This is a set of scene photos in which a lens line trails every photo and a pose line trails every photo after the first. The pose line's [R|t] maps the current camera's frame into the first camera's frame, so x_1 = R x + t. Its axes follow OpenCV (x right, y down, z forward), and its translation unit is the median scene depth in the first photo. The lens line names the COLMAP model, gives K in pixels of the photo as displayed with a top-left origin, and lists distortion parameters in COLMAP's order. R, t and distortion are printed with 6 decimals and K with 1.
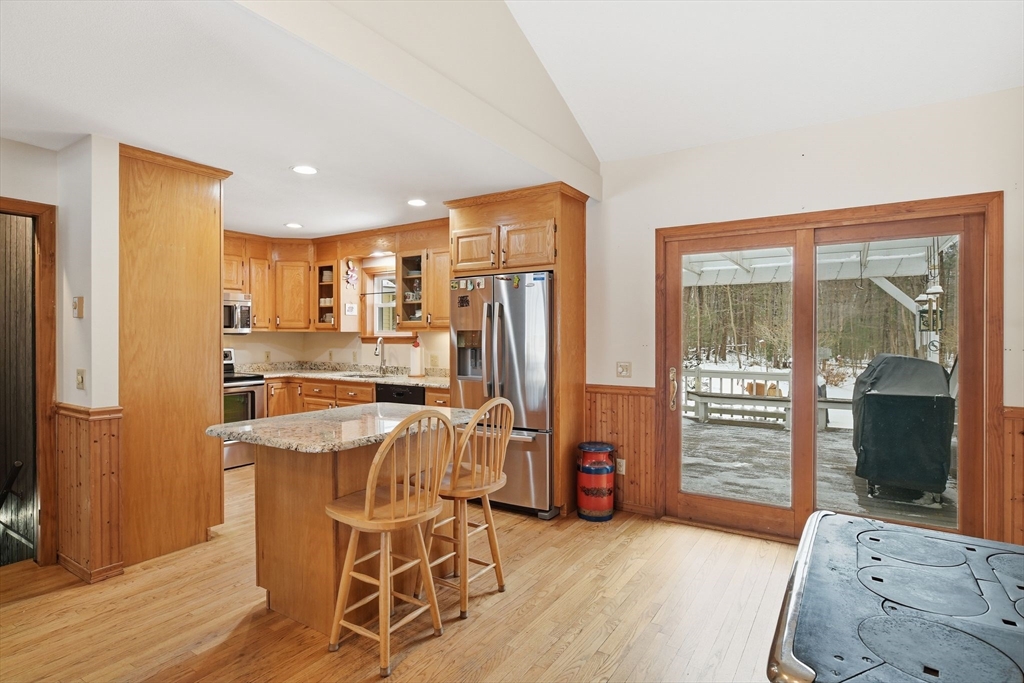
lens RADIAL K [[522.3, 0, 517.2], [0, 522.3, 336.9], [0, 0, 1]] dist [-0.004105, 0.001471]
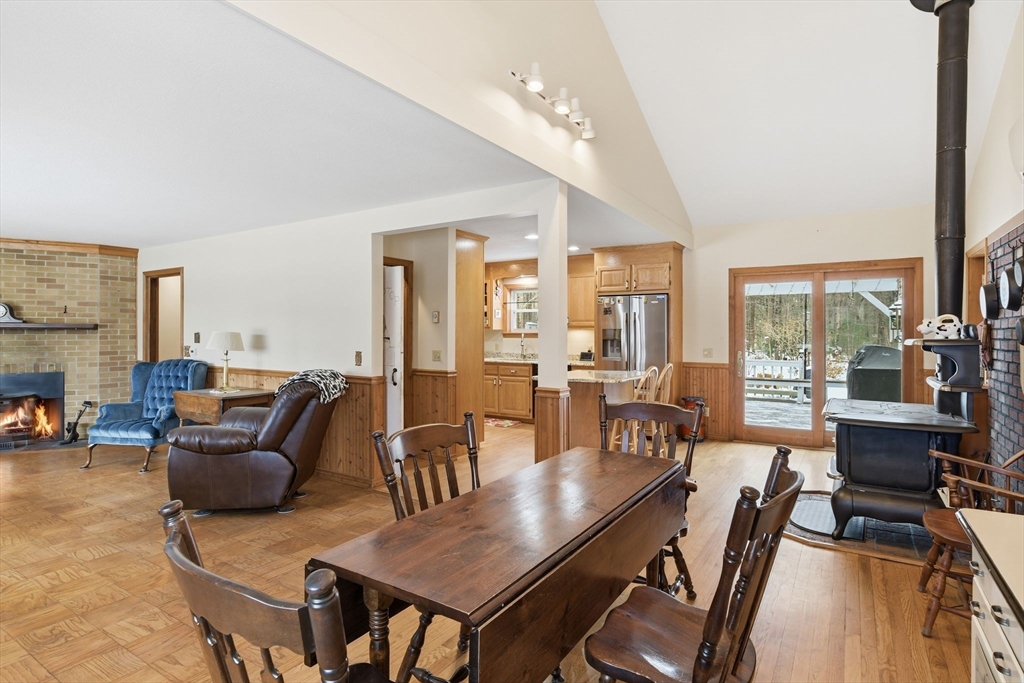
lens RADIAL K [[527.8, 0, 519.0], [0, 527.8, 331.1], [0, 0, 1]] dist [-0.004643, 0.001883]
pose [[0.999933, 0.000318, 0.011604, -0.292443], [-0.000256, 0.999985, -0.005400, 0.002327], [-0.011606, 0.005397, 0.999918, -0.466327]]
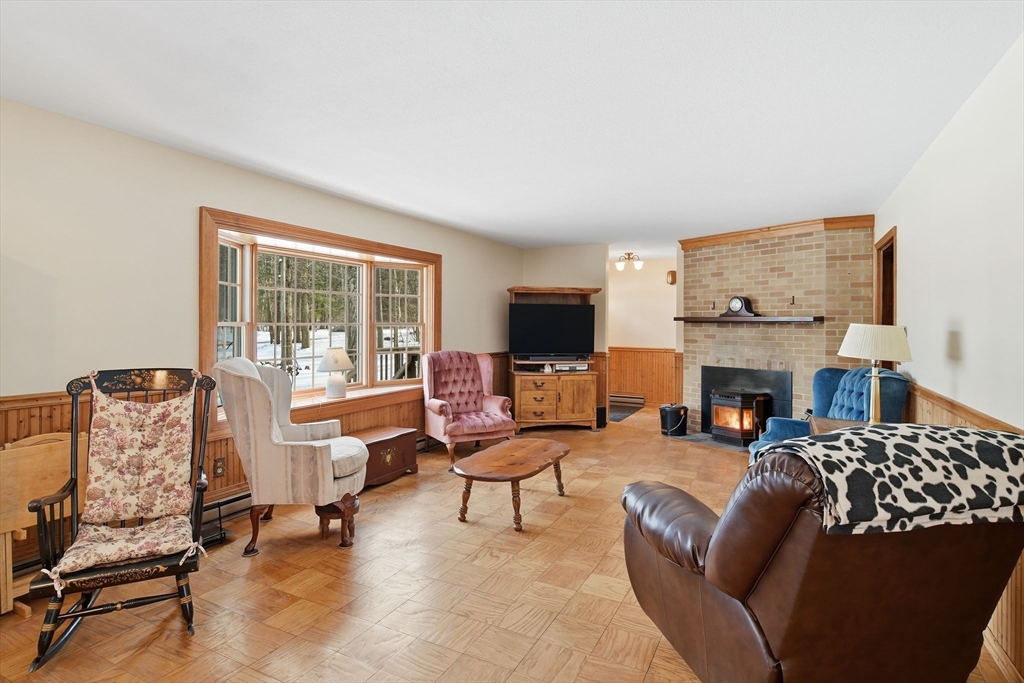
lens RADIAL K [[530.5, 0, 519.3], [0, 530.5, 323.2], [0, 0, 1]] dist [-0.004101, 0.001098]
pose [[0.106533, -0.004396, -0.994299, -0.320094], [-0.008756, 0.999947, -0.005359, 0.002695], [0.994271, 0.009277, 0.106488, 0.064549]]
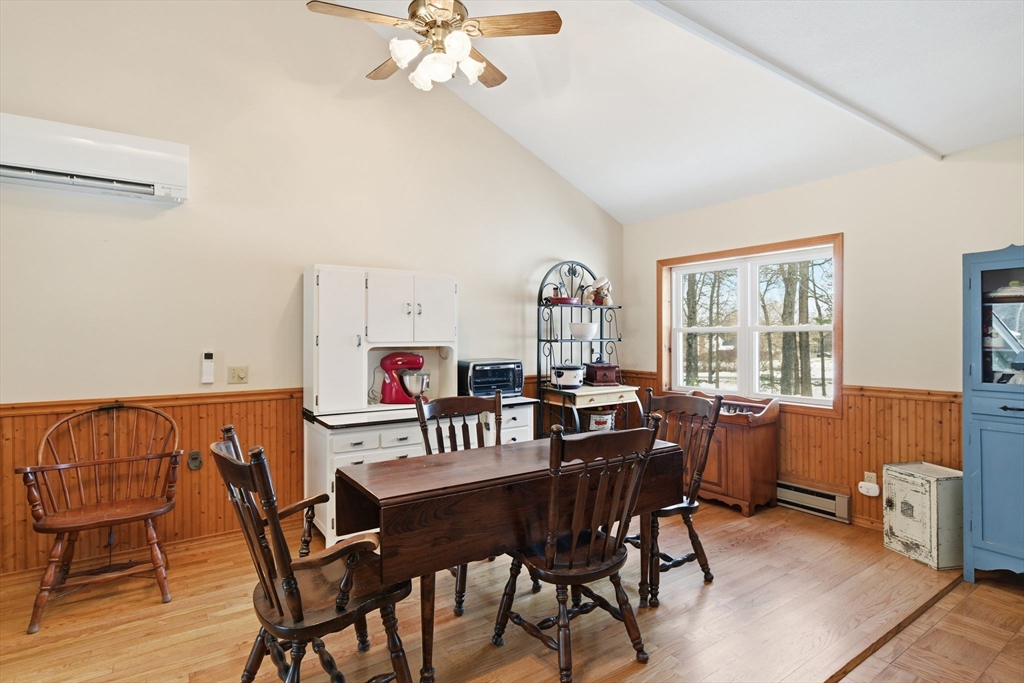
lens RADIAL K [[522.3, 0, 517.2], [0, 522.3, 336.9], [0, 0, 1]] dist [-0.004105, 0.001471]
pose [[-0.923407, 0.000005, 0.383823, -0.428663], [0.003243, 0.999964, 0.007787, 0.003515], [-0.383810, 0.008436, -0.923374, 0.250540]]
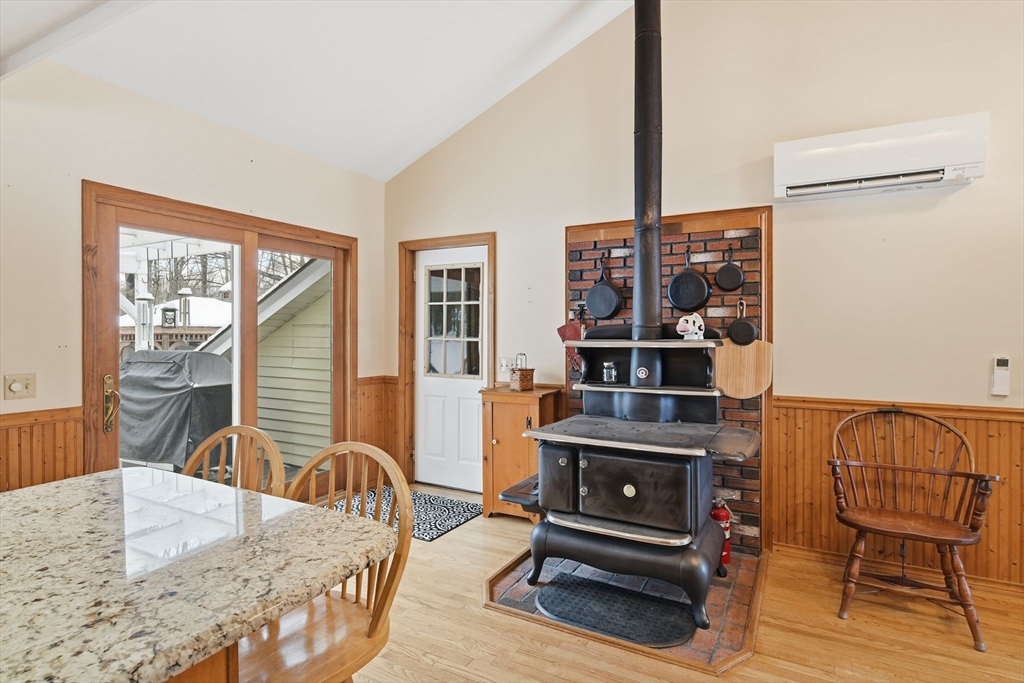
lens RADIAL K [[529.1, 0, 517.5], [0, 529.1, 335.7], [0, 0, 1]] dist [-0.005946, 0.002260]
pose [[-0.078736, -0.006384, 0.996875, -0.333546], [0.001744, 0.999977, 0.006542, -0.000336], [-0.996894, 0.002253, -0.078723, 0.325087]]
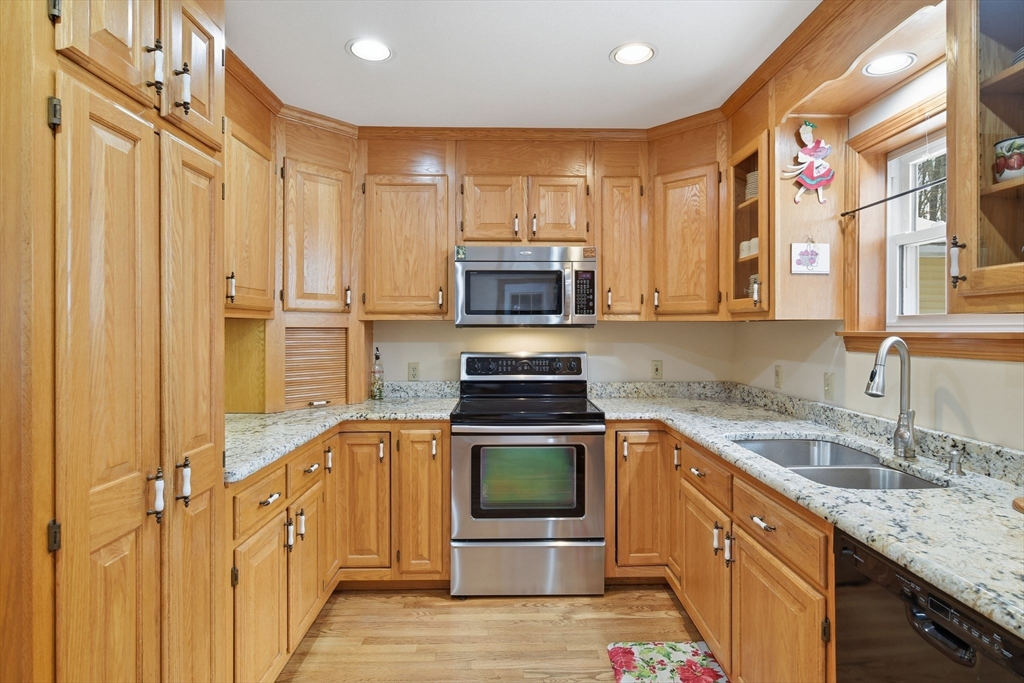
lens RADIAL K [[527.8, 0, 519.0], [0, 527.8, 331.1], [0, 0, 1]] dist [-0.004643, 0.001883]
pose [[0.562121, 0.004275, -0.827044, -0.133472], [-0.004884, 0.999986, 0.001850, -0.001320], [0.827041, 0.003000, 0.562134, 0.656888]]
